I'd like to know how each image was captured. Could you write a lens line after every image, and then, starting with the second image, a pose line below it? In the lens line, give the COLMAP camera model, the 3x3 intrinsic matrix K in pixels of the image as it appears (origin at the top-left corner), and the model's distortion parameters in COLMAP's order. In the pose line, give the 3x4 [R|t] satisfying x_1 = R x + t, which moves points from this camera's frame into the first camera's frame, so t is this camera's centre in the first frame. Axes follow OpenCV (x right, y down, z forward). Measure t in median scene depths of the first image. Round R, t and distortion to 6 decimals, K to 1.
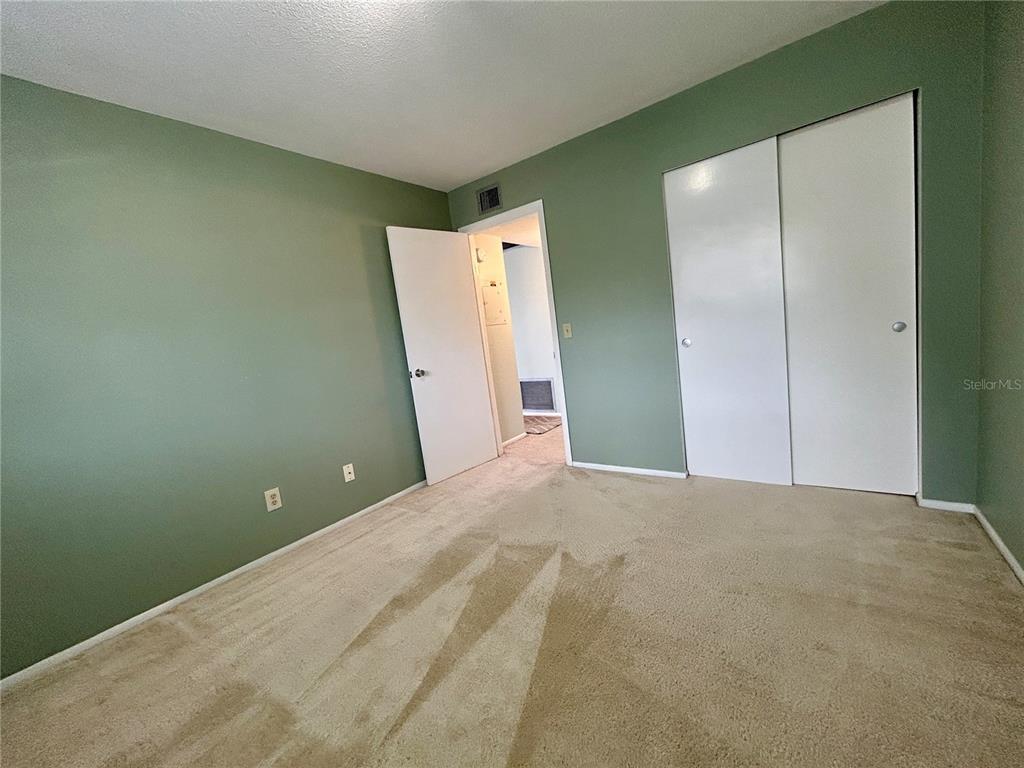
lens RADIAL K [[412.3, 0, 508.1], [0, 412.3, 384.0], [0, 0, 1]] dist [-0.000085, 0.000312]
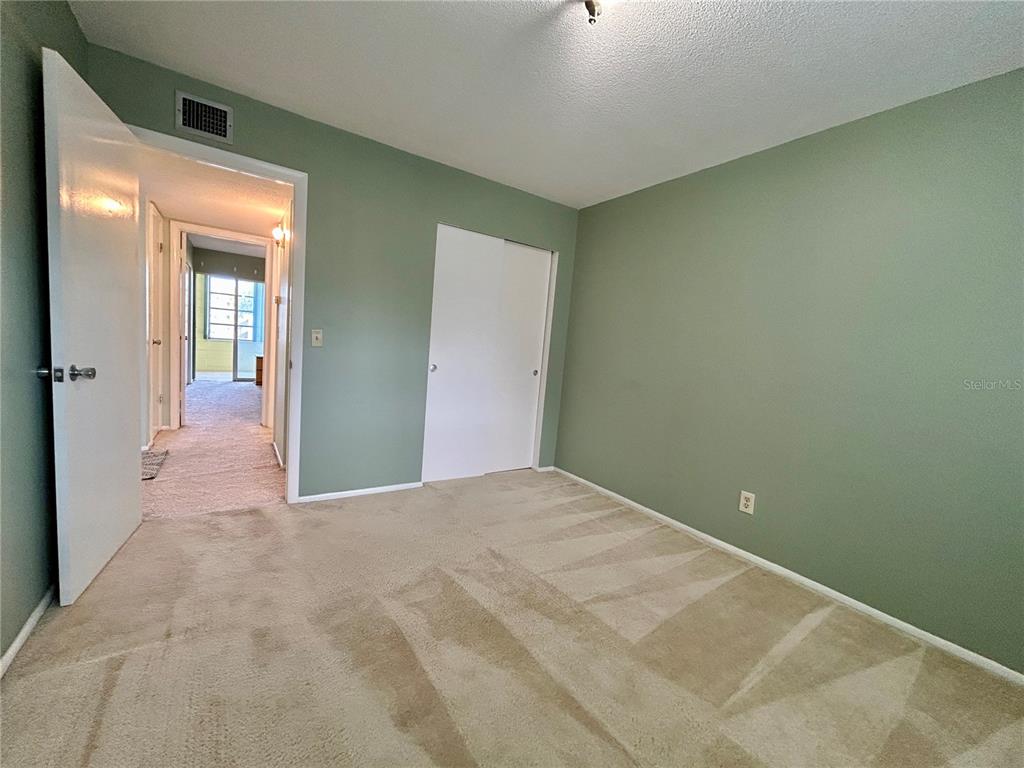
lens RADIAL K [[412.3, 0, 508.1], [0, 412.3, 384.0], [0, 0, 1]] dist [-0.000085, 0.000312]
pose [[0.323331, 0.060214, 0.944368, -0.549416], [-0.000457, 0.997983, -0.063476, 0.018718], [-0.946286, 0.020092, 0.322706, 0.381416]]
